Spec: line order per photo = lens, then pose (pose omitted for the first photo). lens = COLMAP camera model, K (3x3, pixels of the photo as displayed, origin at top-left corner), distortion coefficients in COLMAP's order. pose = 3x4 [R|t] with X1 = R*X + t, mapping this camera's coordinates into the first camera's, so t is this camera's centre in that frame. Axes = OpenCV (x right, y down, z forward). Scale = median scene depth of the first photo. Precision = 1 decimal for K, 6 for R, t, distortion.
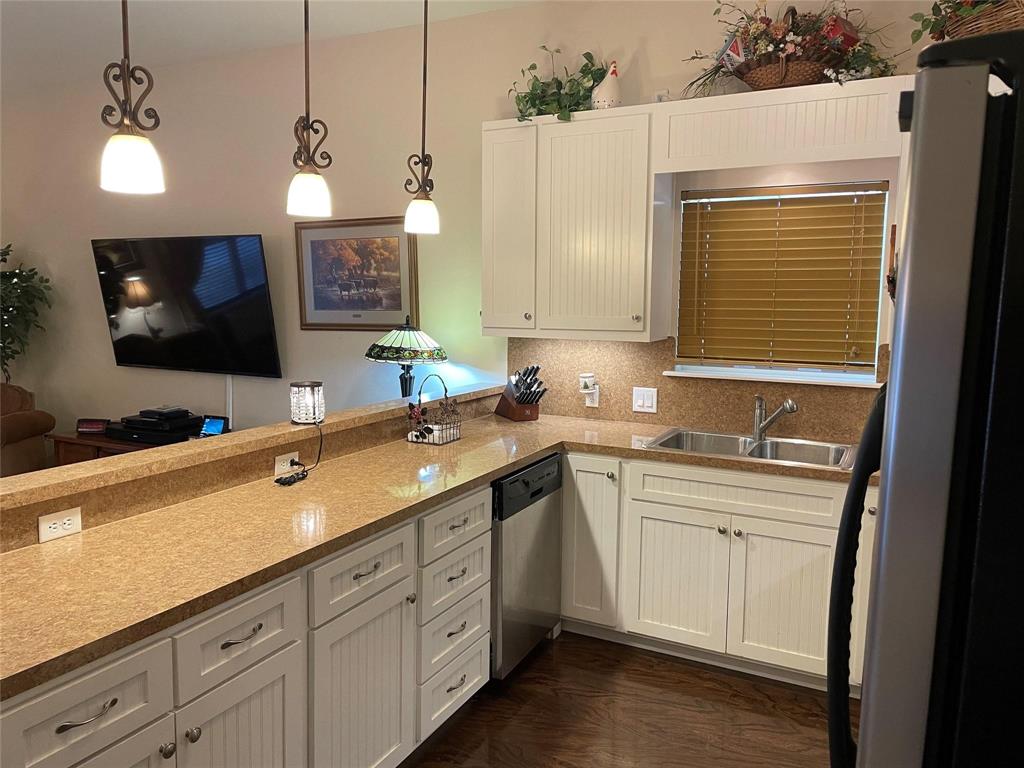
lens RADIAL K [[771.5, 0, 519.2], [0, 771.5, 373.7], [0, 0, 1]] dist [0.095819, -0.121283]
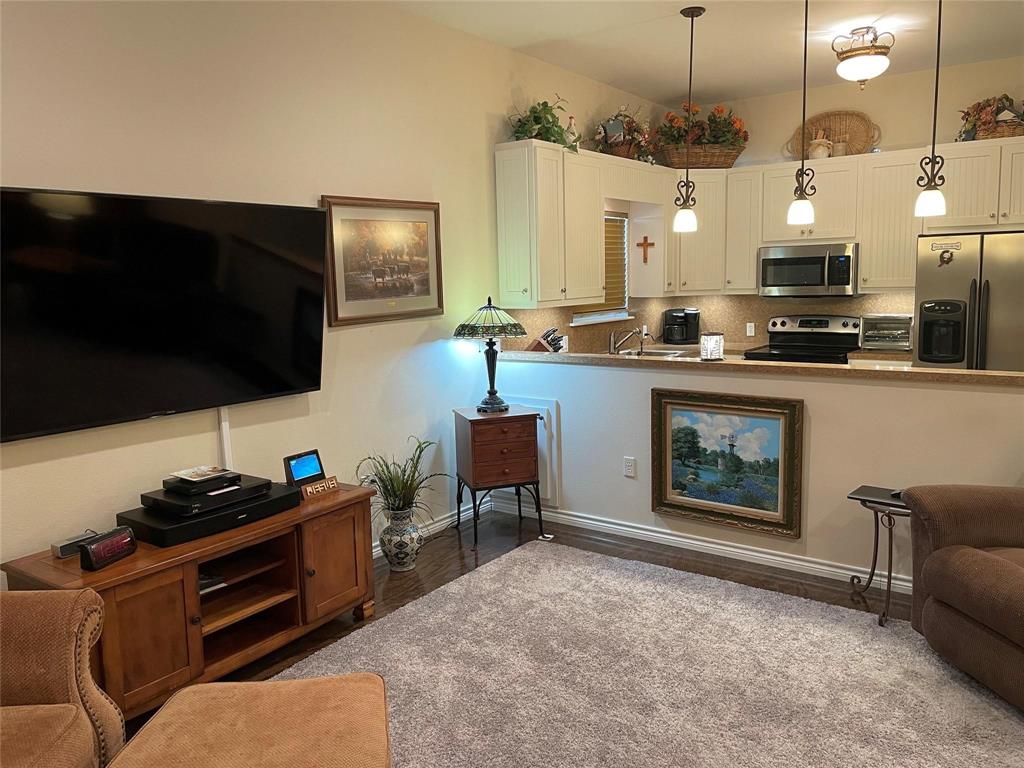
lens RADIAL K [[771.5, 0, 520.4], [0, 771.5, 373.7], [0, 0, 1]] dist [0.095819, -0.121283]
pose [[0.160116, -0.139469, 0.977196, -1.122765], [0.128259, 0.984515, 0.119498, -0.084661], [-0.978730, 0.106201, 0.175525, 0.702016]]
